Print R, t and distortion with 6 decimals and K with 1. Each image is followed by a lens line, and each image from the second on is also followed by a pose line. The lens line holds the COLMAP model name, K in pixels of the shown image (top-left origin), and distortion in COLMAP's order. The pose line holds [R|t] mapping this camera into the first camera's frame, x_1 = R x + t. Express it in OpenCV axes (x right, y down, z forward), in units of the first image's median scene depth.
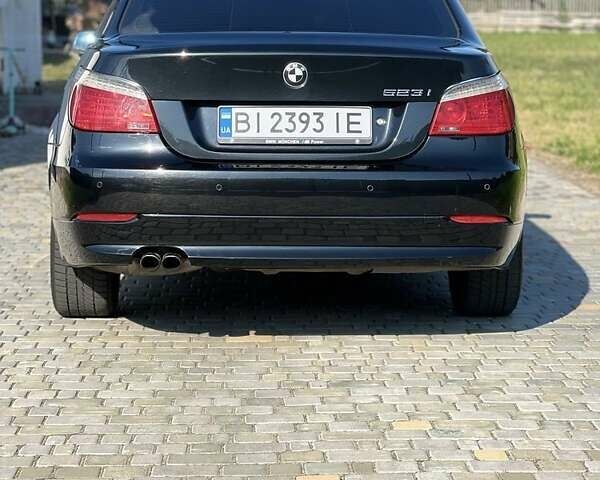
lens RADIAL K [[1856.1, 0, 300.0], [0, 1856.1, 240.0], [0, 0, 1]] dist [-0.469227, 13.746223]
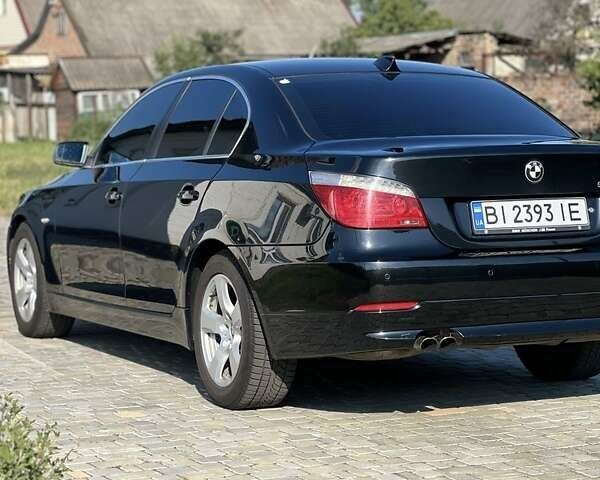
lens RADIAL K [[1856.1, 0, 300.0], [0, 1856.1, 240.0], [0, 0, 1]] dist [-0.469227, 13.746223]
pose [[0.912846, -0.044085, 0.405917, -0.596081], [0.068438, 0.996610, -0.045669, -0.004806], [-0.402527, 0.069469, 0.912768, 0.018480]]
